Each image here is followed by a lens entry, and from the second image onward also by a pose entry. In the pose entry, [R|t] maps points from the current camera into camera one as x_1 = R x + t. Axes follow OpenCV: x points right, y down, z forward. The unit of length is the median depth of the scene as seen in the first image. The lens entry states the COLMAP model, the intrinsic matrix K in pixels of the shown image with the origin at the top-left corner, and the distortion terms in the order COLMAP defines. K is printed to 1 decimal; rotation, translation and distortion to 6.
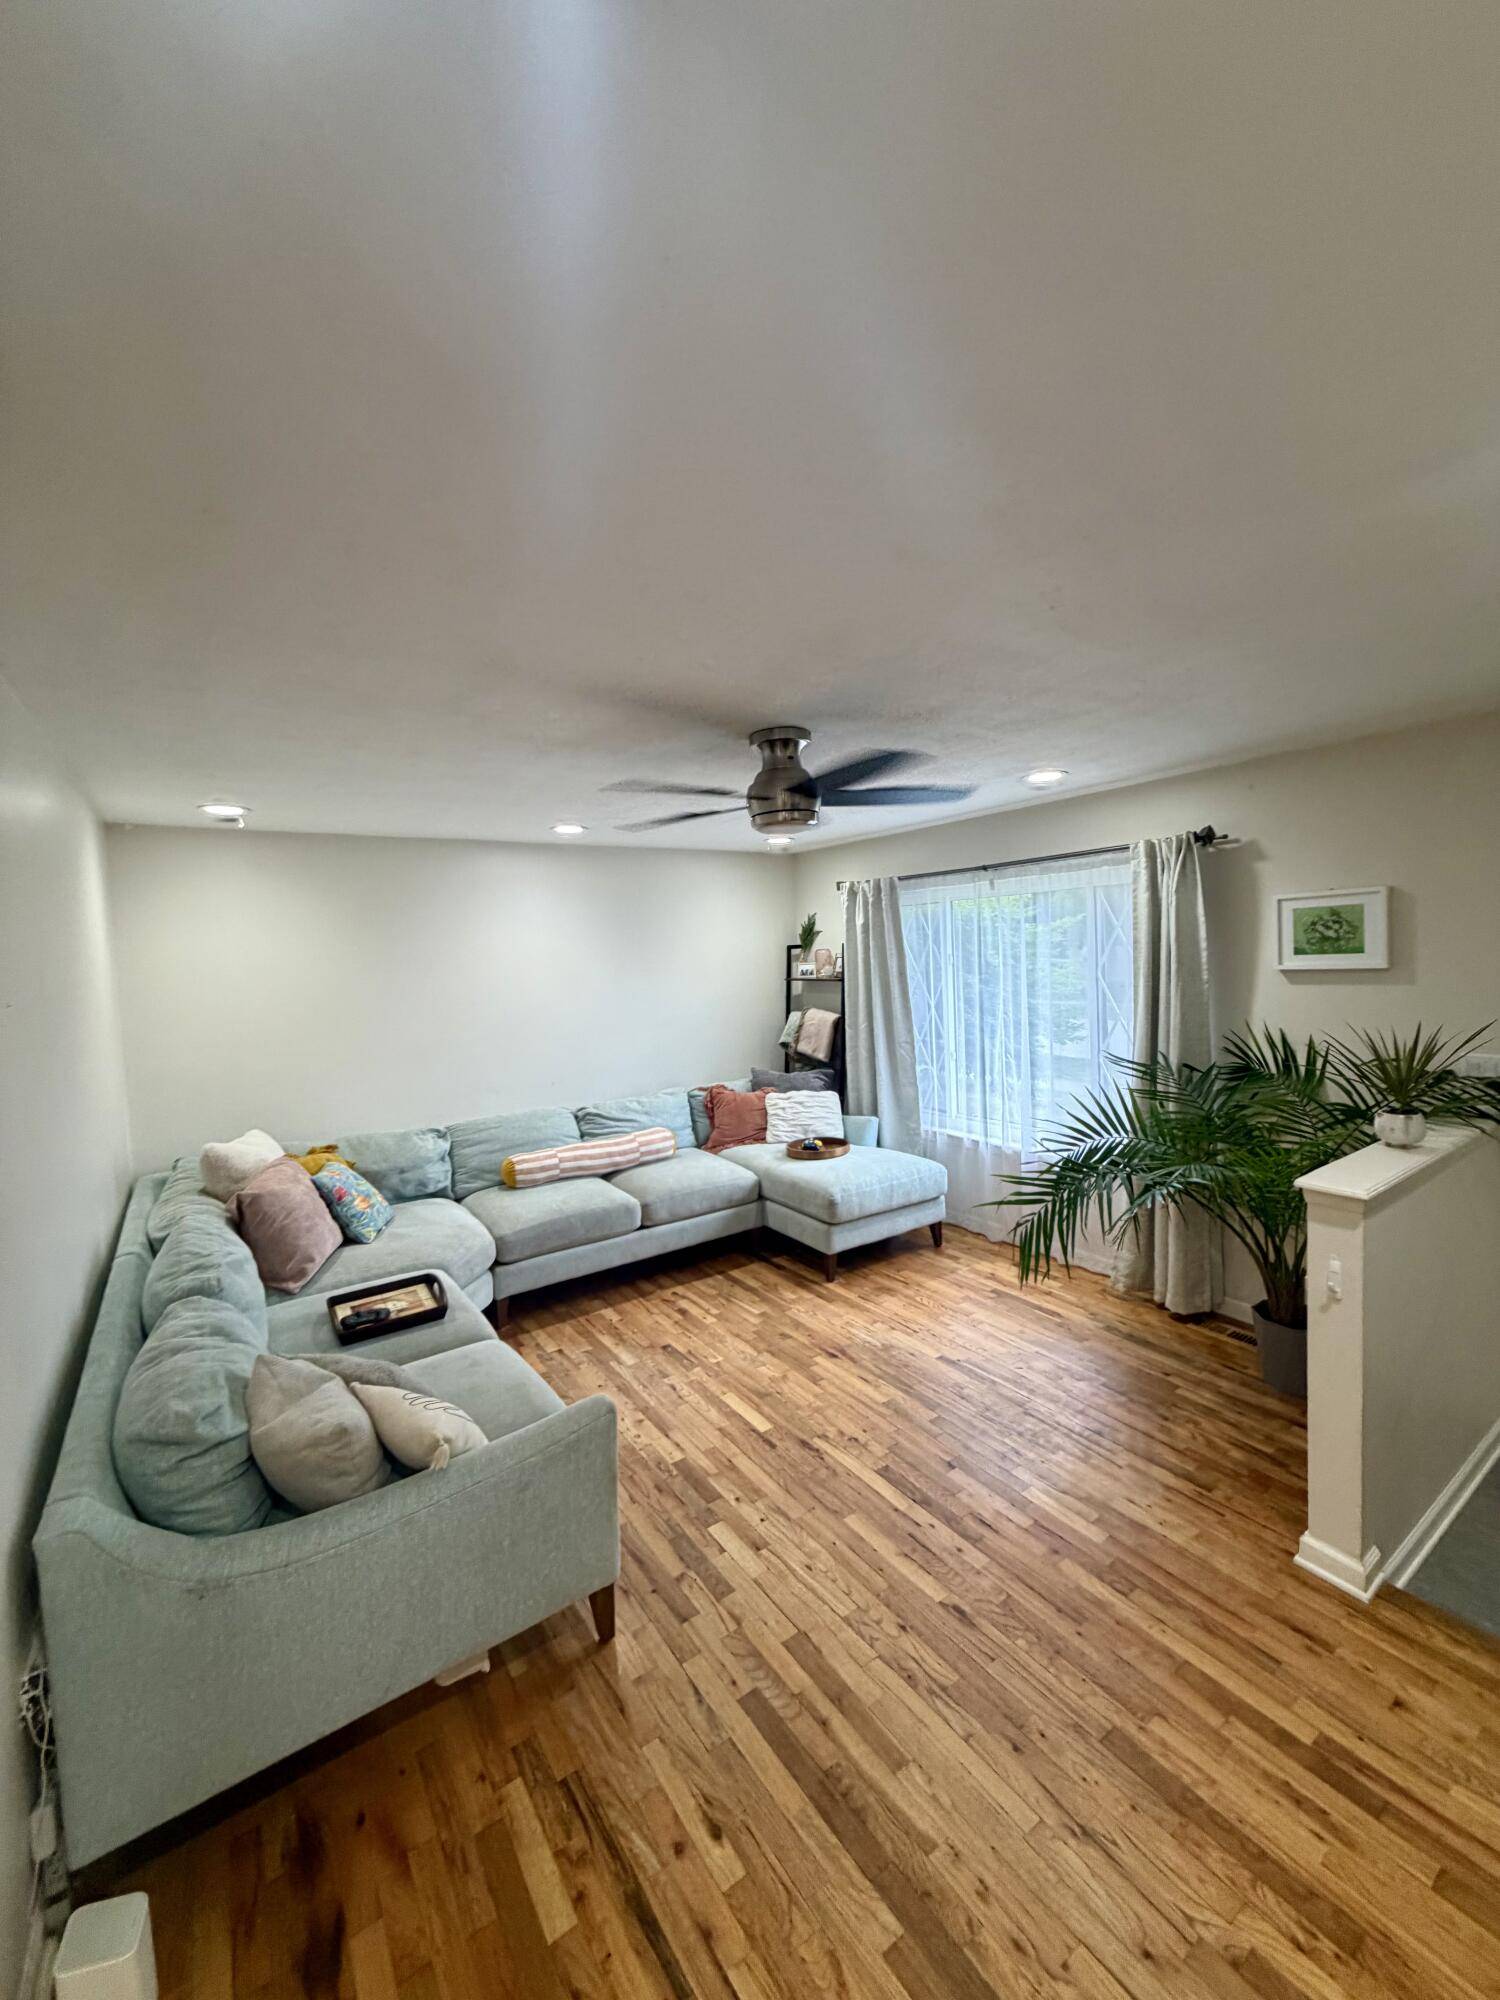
lens RADIAL K [[797.9, 0, 750.0], [0, 797.9, 1000.0], [0, 0, 1]] dist [-0.000036, -0.000088]
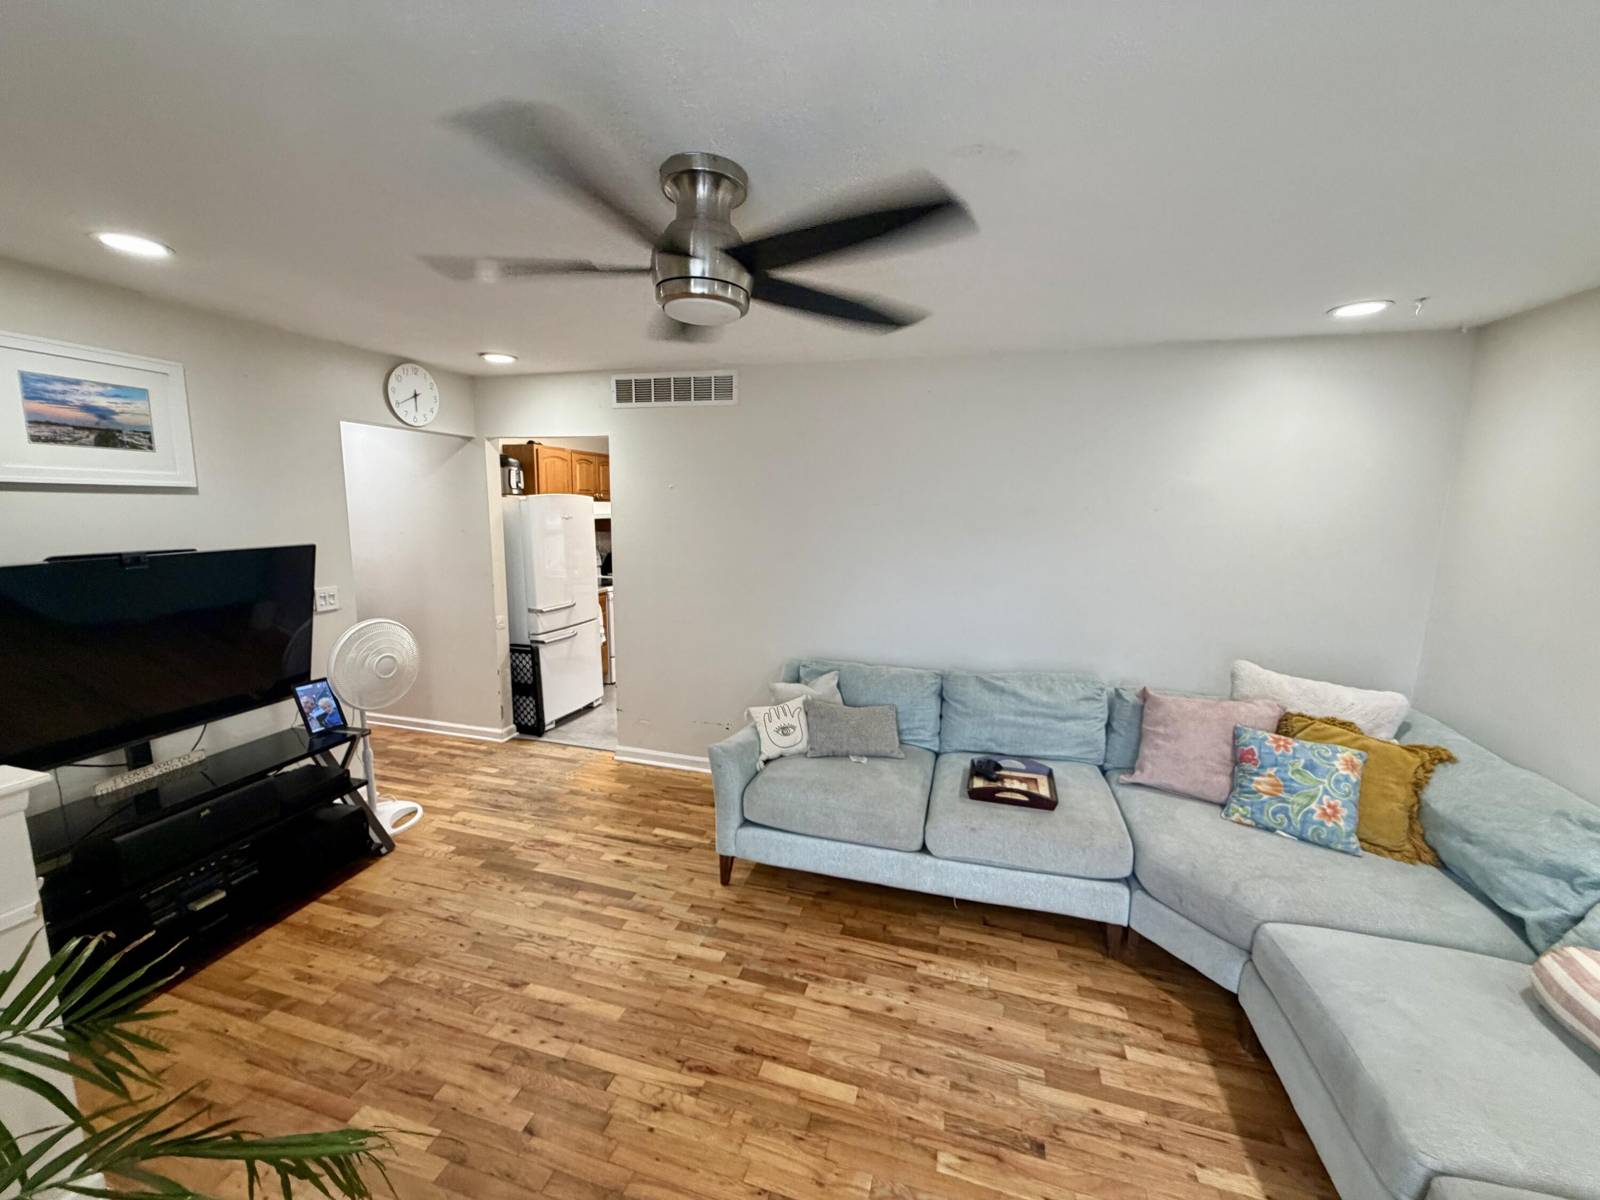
lens RADIAL K [[638.3, 0, 800.0], [0, 638.3, 600.0], [0, 0, 1]] dist [-0.000036, -0.000088]
pose [[-0.768410, 0.122348, -0.628153, 0.437501], [-0.027131, 0.974444, 0.222986, -0.110417], [0.639382, 0.188387, -0.745453, 1.785359]]
